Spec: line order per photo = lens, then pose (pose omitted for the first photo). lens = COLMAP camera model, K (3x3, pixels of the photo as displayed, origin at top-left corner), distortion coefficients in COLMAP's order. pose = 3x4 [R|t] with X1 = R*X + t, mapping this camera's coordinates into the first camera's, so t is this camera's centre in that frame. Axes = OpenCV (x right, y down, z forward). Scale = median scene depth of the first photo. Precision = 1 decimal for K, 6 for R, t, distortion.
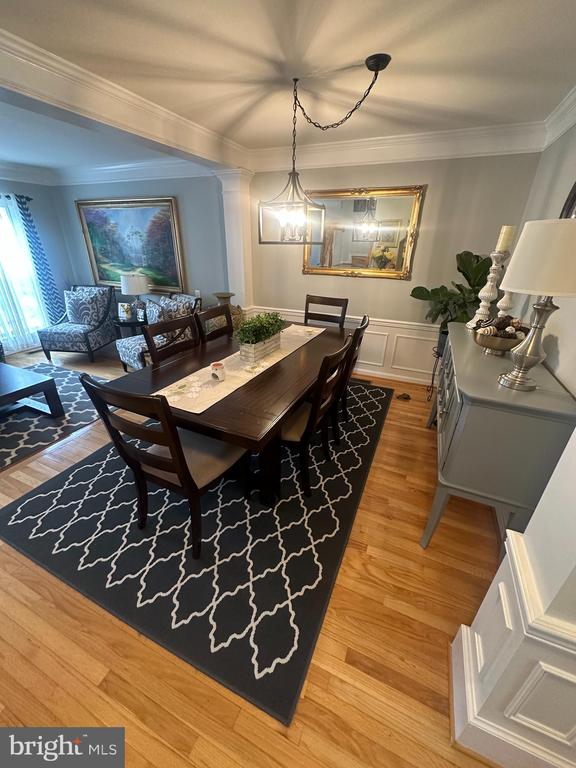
lens RADIAL K [[307.0, 0, 287.6], [0, 307.0, 383.6], [0, 0, 1]] dist [-0.004191, 0.001080]
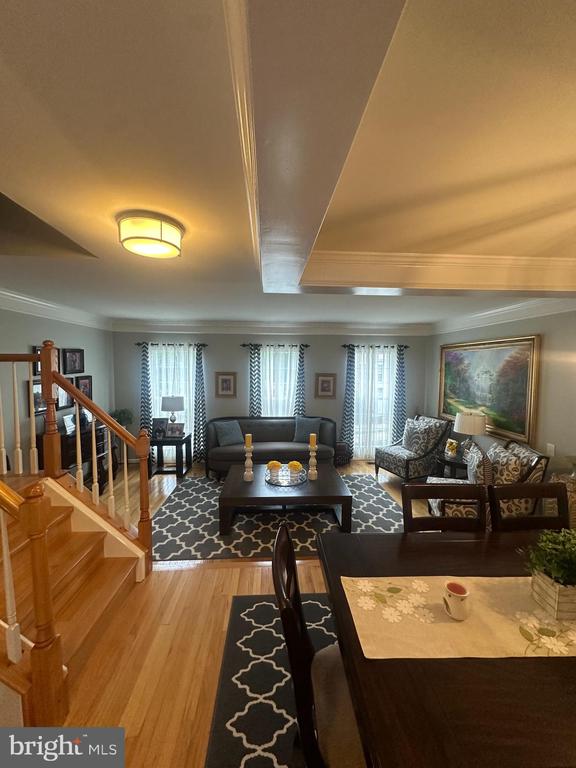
lens RADIAL K [[307.0, 0, 287.4], [0, 307.0, 384.3], [0, 0, 1]] dist [-0.004191, 0.001080]
pose [[0.460564, 0.040498, -0.886702, 0.058406], [-0.375708, 0.913953, -0.153405, -0.086240], [0.804192, 0.403794, 0.436149, 0.117313]]
